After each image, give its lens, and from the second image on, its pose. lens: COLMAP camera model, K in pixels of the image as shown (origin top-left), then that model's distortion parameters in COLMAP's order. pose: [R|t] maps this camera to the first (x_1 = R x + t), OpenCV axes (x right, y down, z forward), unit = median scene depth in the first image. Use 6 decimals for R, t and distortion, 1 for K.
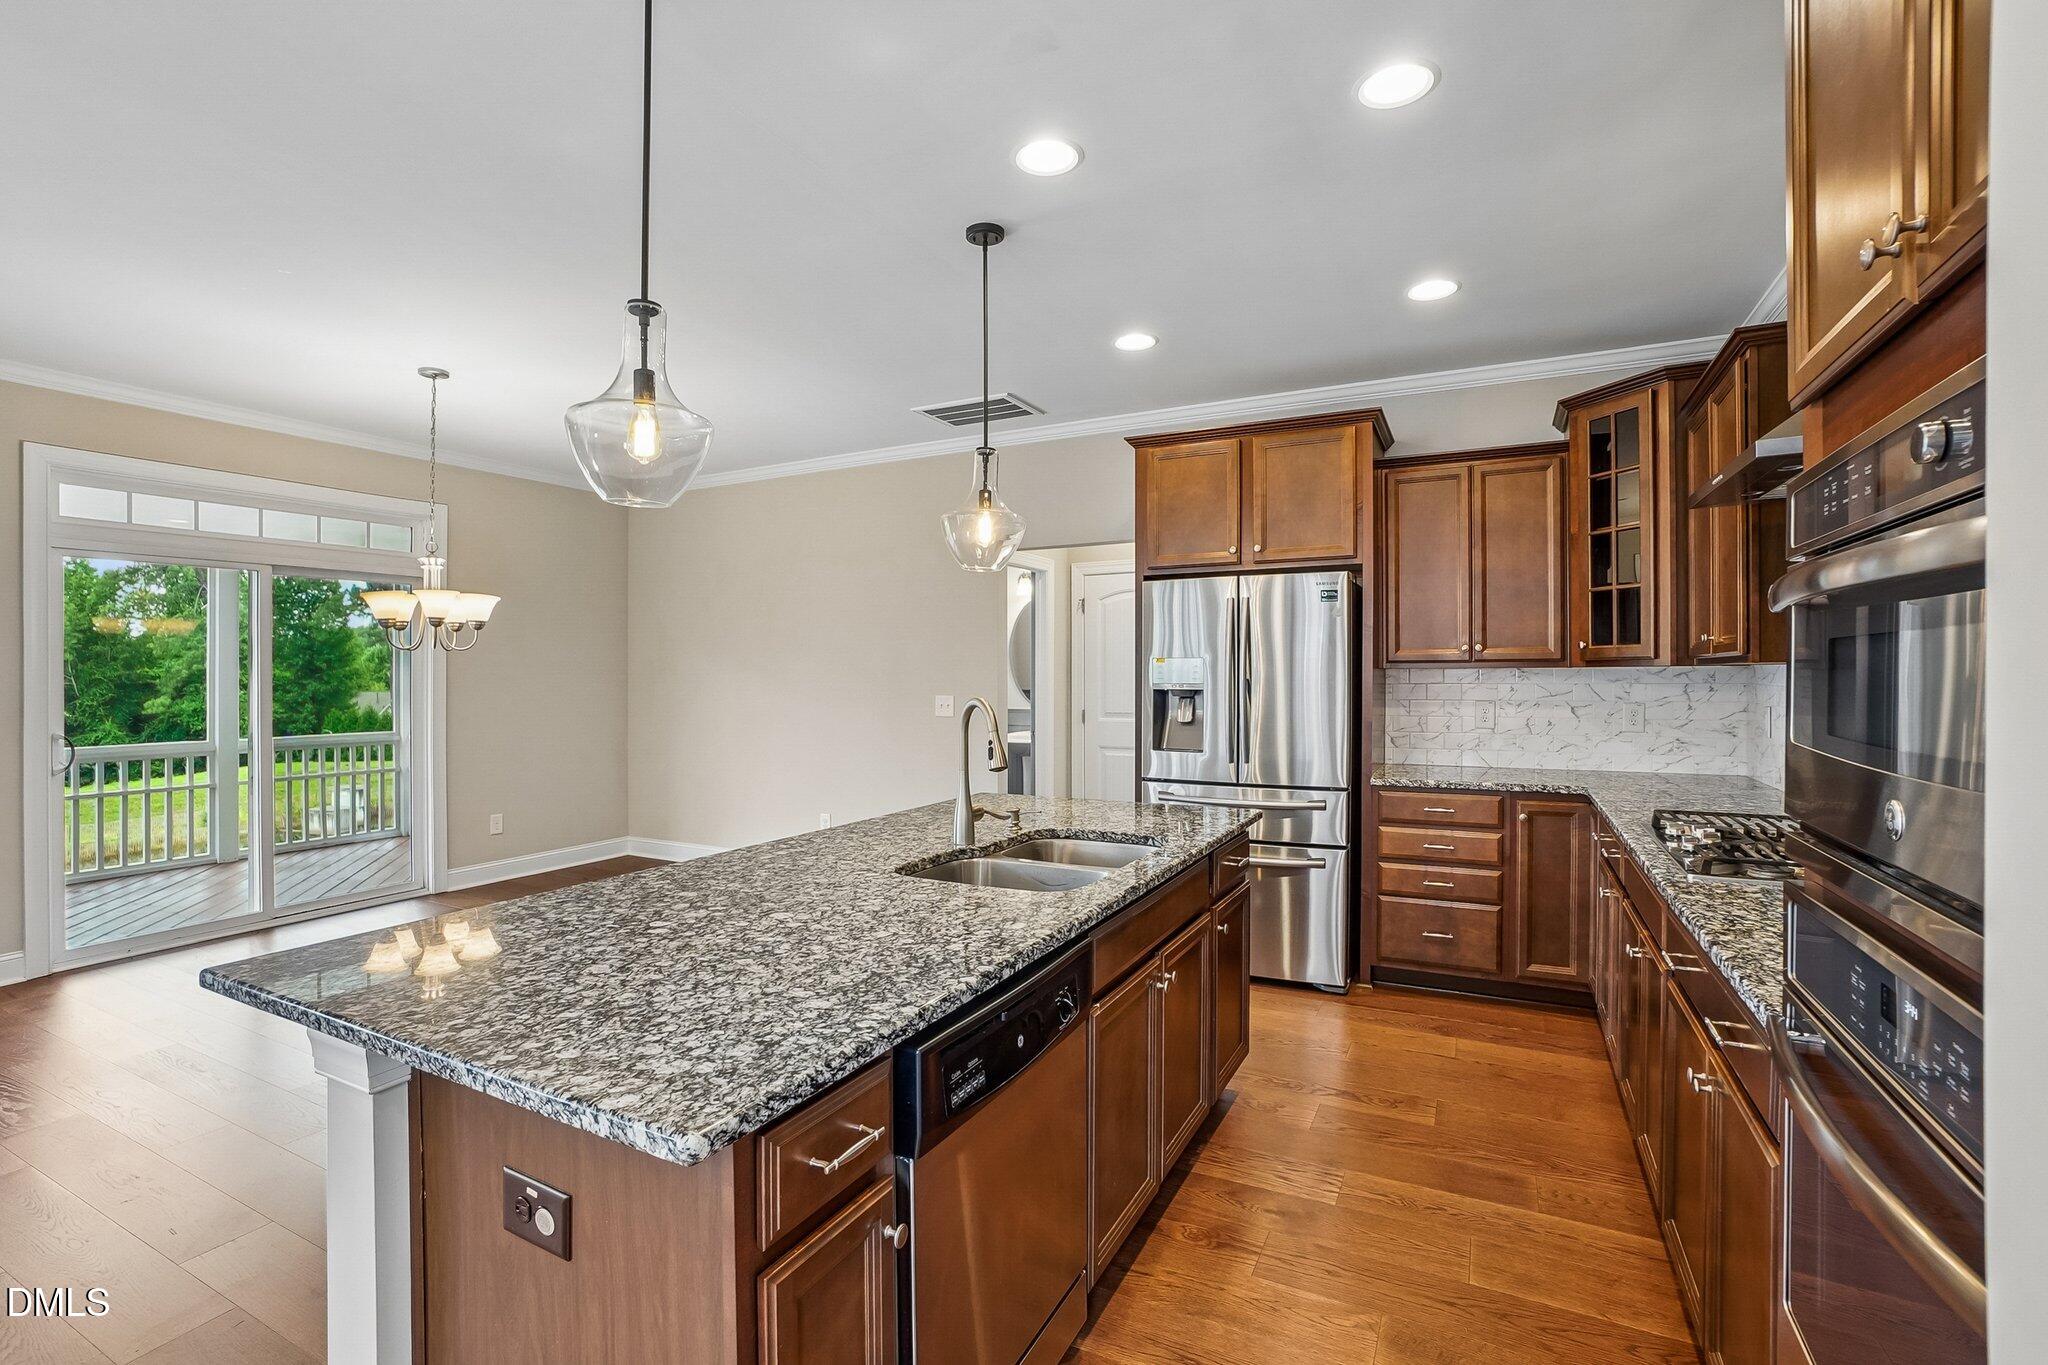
lens RADIAL K [[931.1, 0, 1015.6], [0, 931.1, 671.2], [0, 0, 1]] dist [-0.041804, 0.013442]
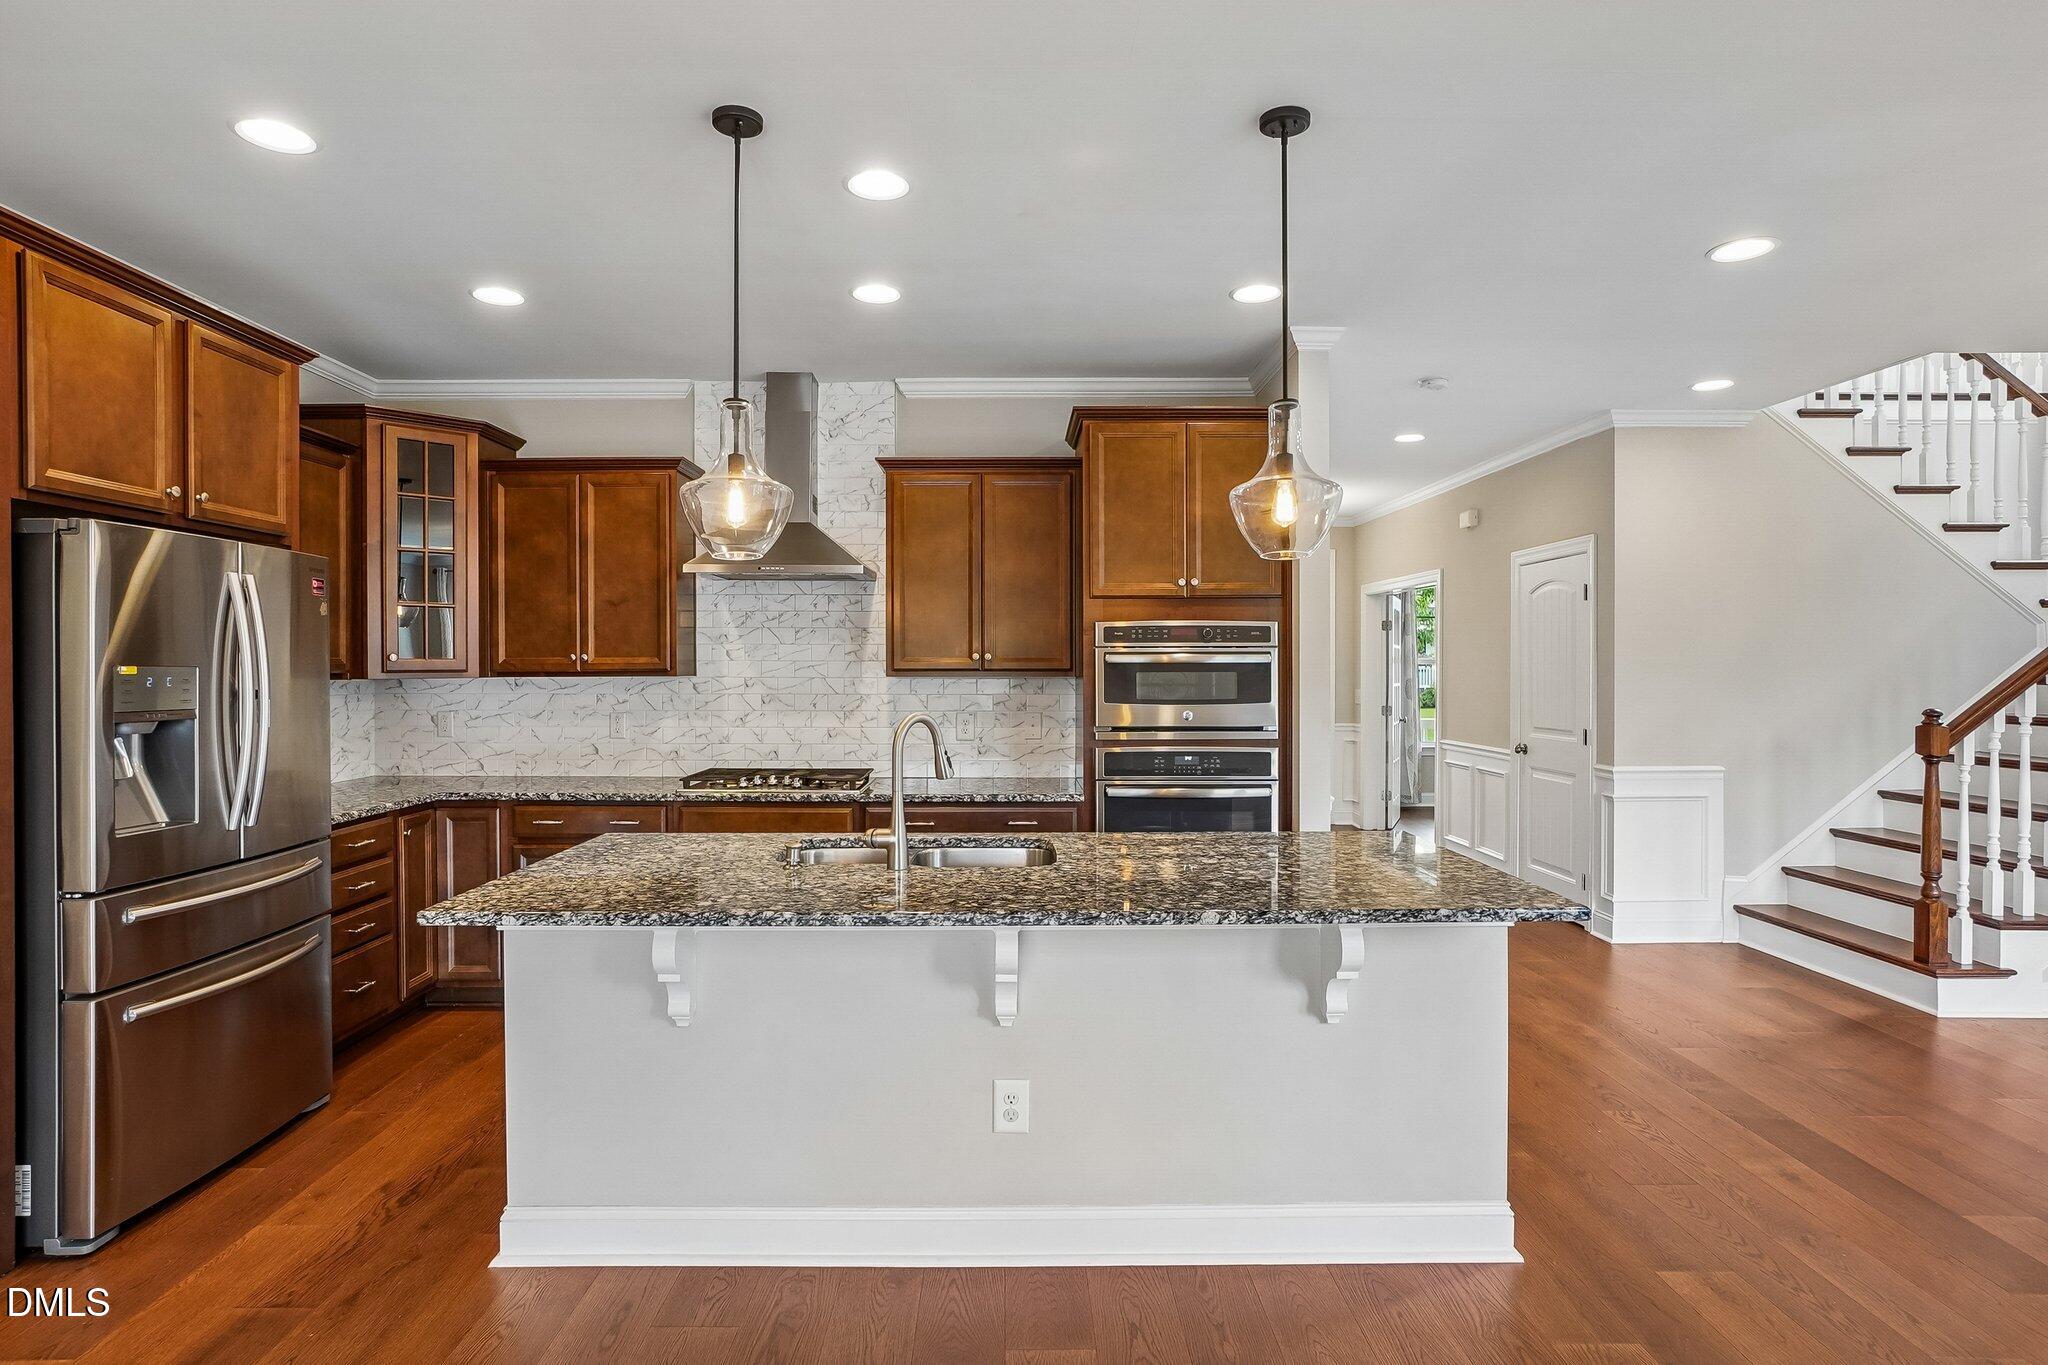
lens RADIAL K [[1059.8, 0, 986.4], [0, 1059.8, 675.8], [0, 0, 1]] dist [-0.022723, 0.006876]
pose [[-0.475073, -0.001861, 0.879944, -0.673498], [0.002995, 0.999989, 0.003731, -0.009766], [-0.879941, 0.004408, -0.475062, 0.922902]]
